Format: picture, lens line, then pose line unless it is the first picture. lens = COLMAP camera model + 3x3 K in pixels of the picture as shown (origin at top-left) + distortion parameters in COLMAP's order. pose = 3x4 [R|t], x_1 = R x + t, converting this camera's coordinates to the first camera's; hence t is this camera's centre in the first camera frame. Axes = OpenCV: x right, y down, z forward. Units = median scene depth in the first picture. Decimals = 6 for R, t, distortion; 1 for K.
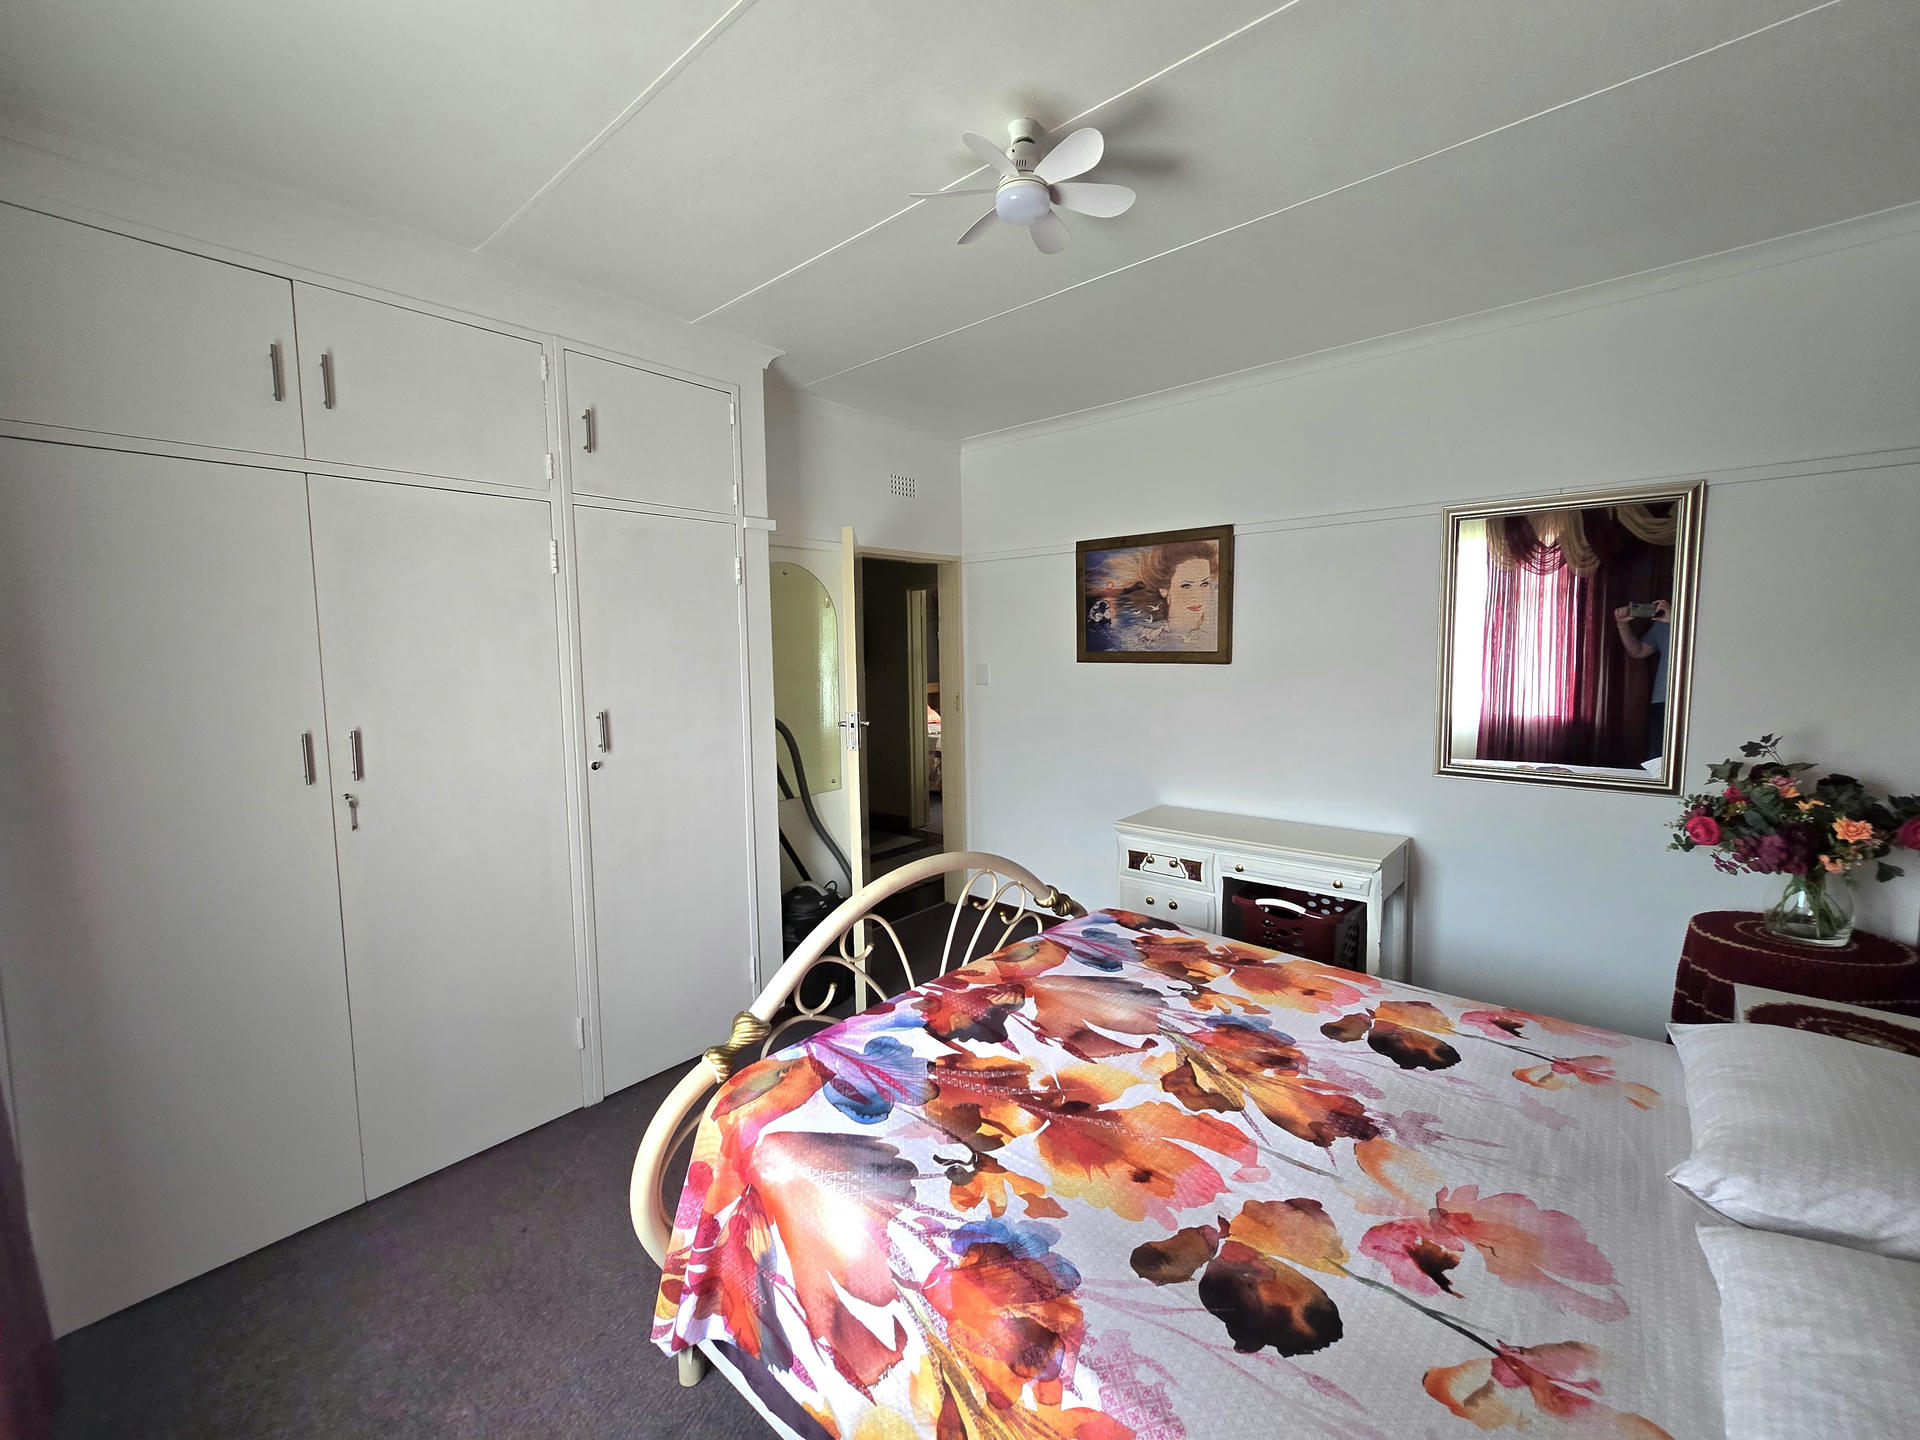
lens RADIAL K [[797.1, 0, 988.2], [0, 797.1, 698.7], [0, 0, 1]] dist [-0.003738, -0.000761]
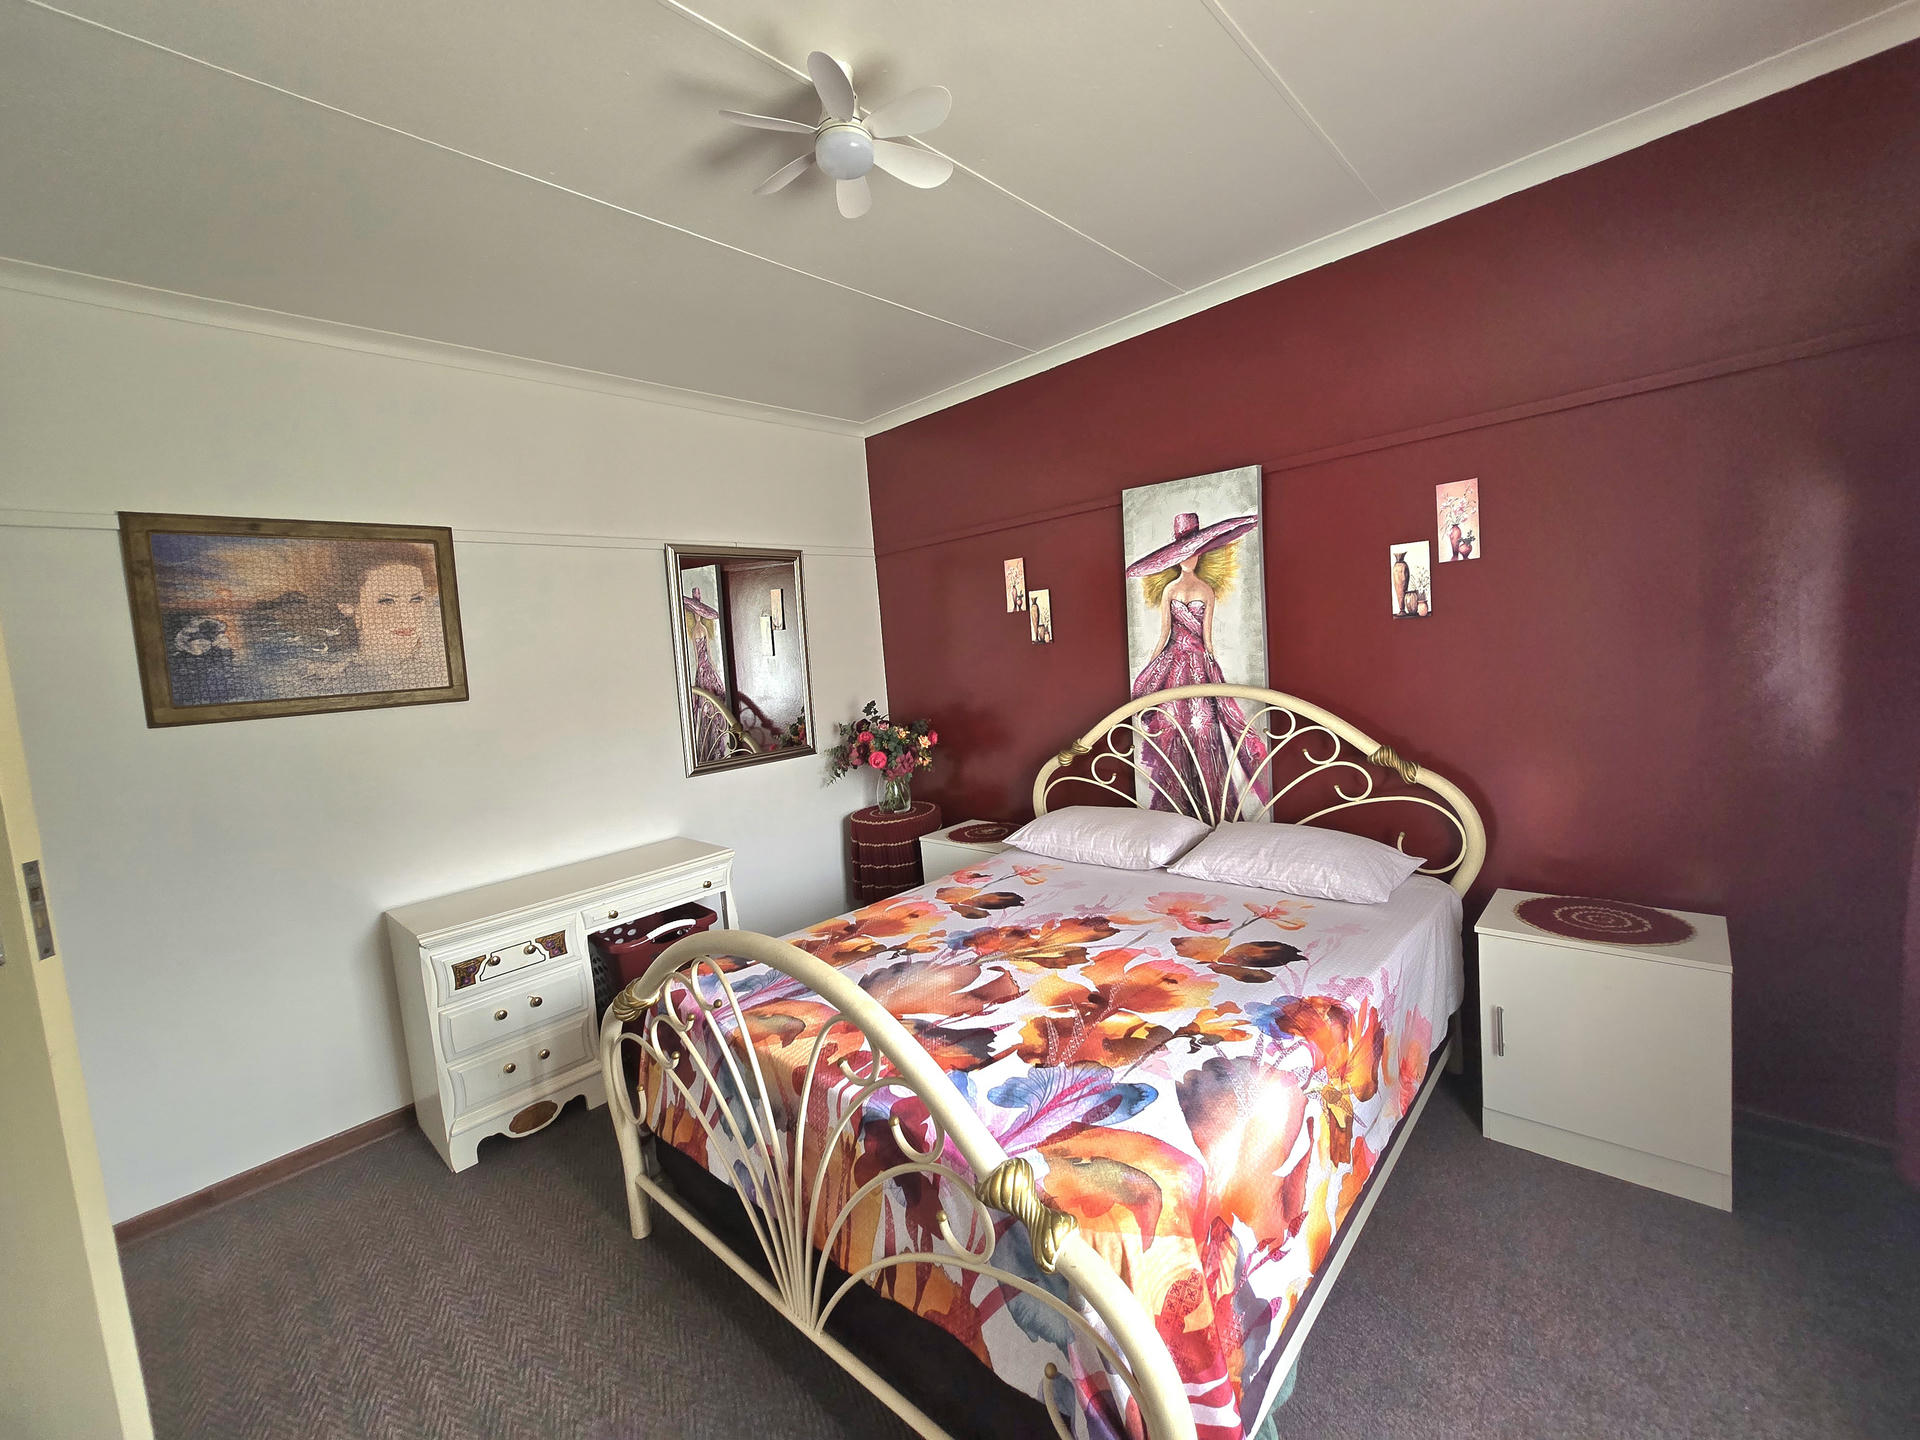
lens RADIAL K [[763.9, 0, 963.2], [0, 763.9, 709.4], [0, 0, 1]] dist [0.001192, 0.000171]
pose [[0.055050, -0.074165, 0.995725, -0.859569], [0.147787, 0.986859, 0.065334, -0.022192], [-0.987486, 0.143558, 0.065288, 0.891788]]
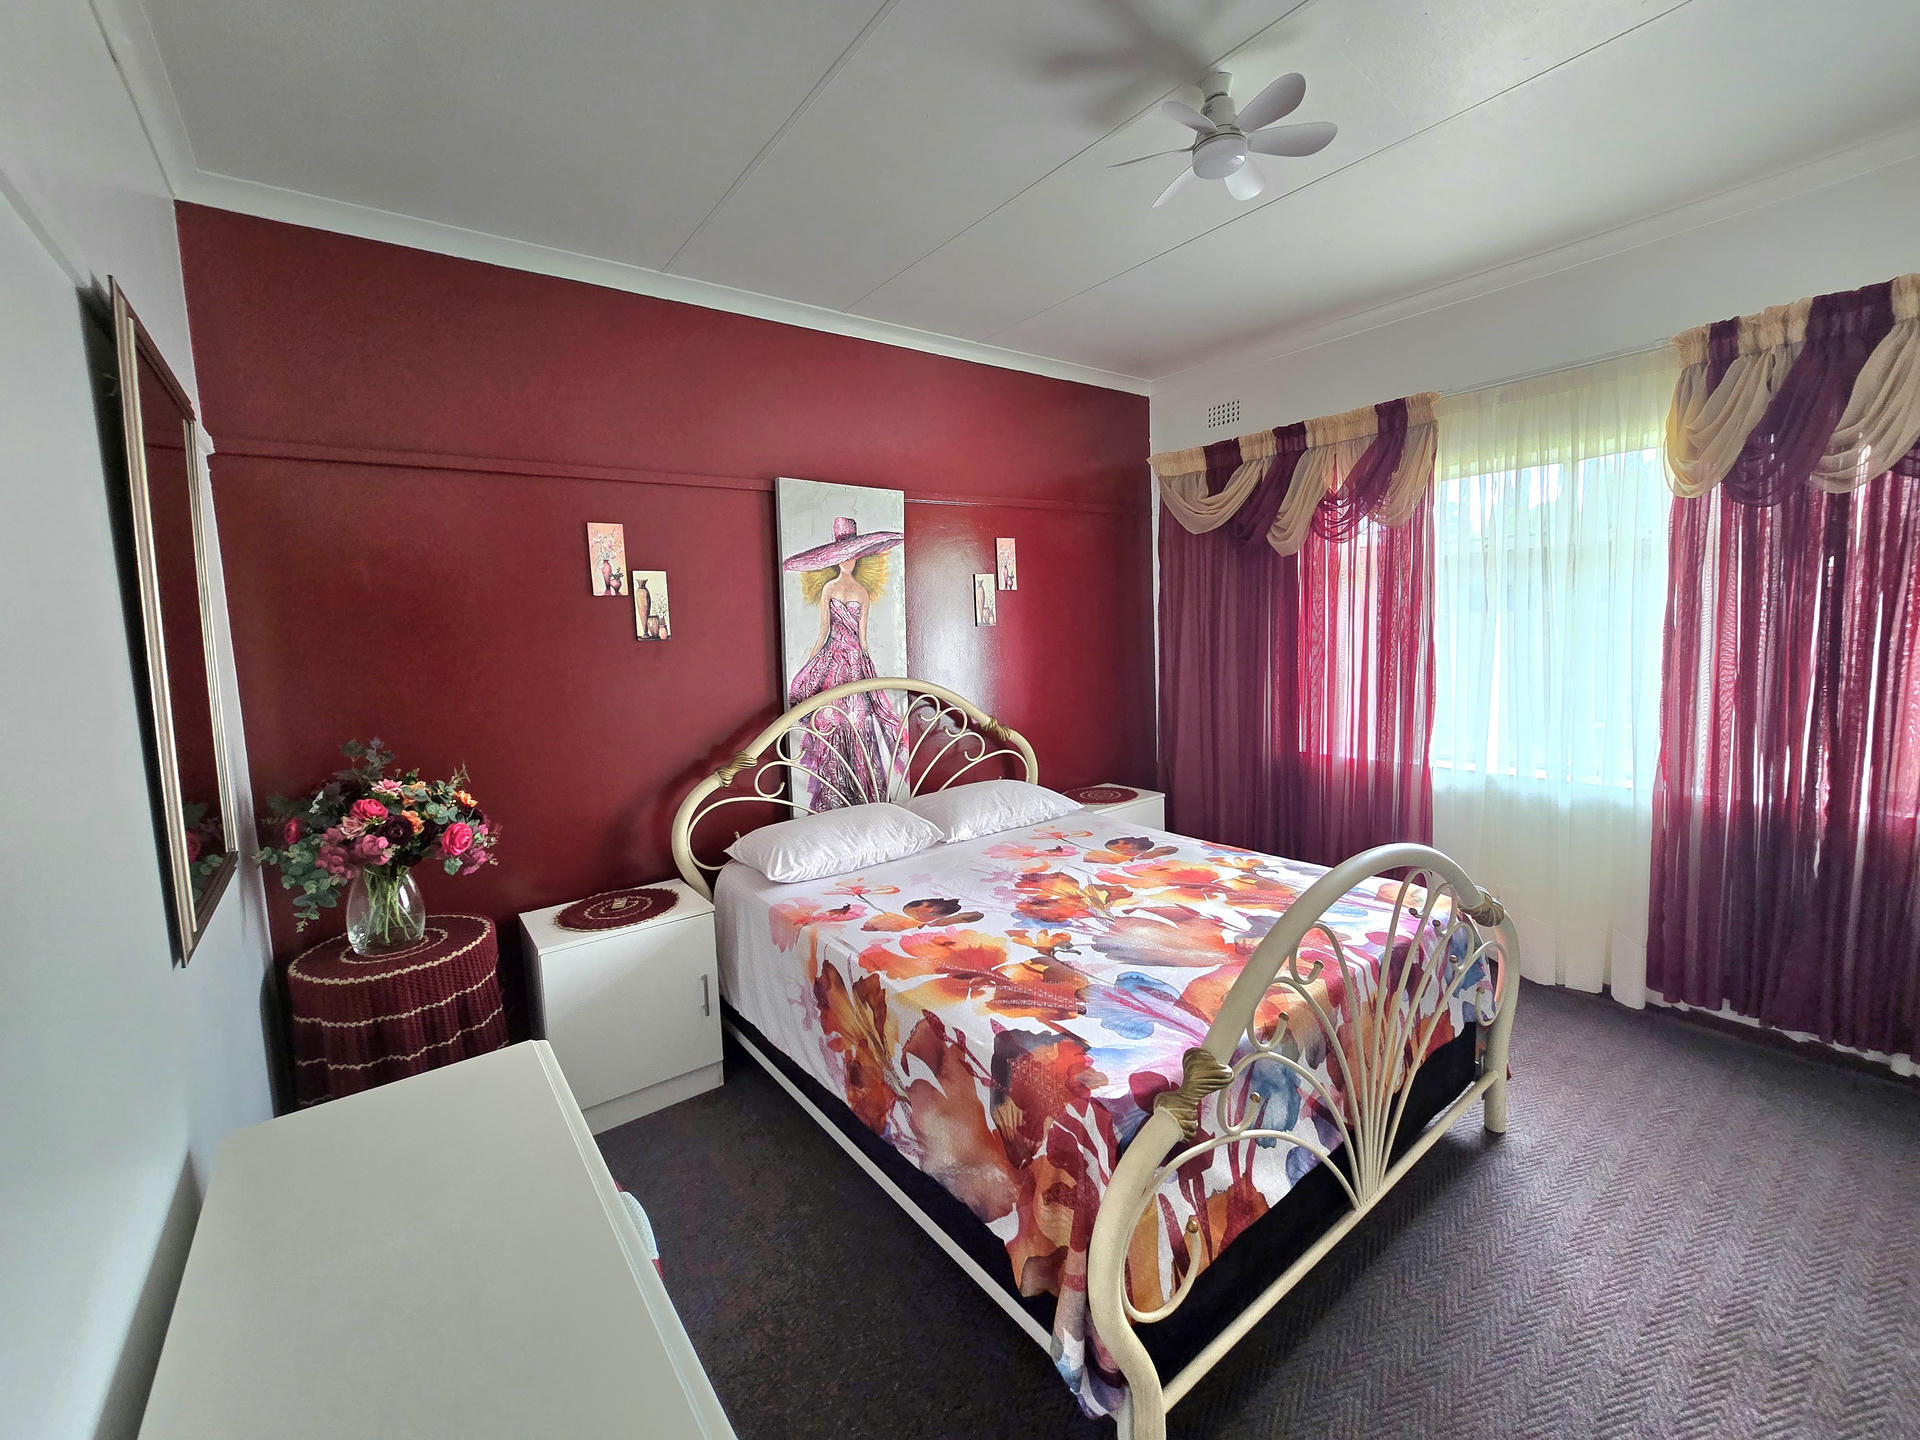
lens RADIAL K [[783.2, 0, 954.7], [0, 783.2, 708.5], [0, 0, 1]] dist [0.001841, 0.000391]
pose [[-0.966582, 0.024226, 0.255211, 0.138718], [0.070909, 0.981950, 0.175347, -0.127529], [-0.246356, 0.187584, -0.950853, 2.143945]]
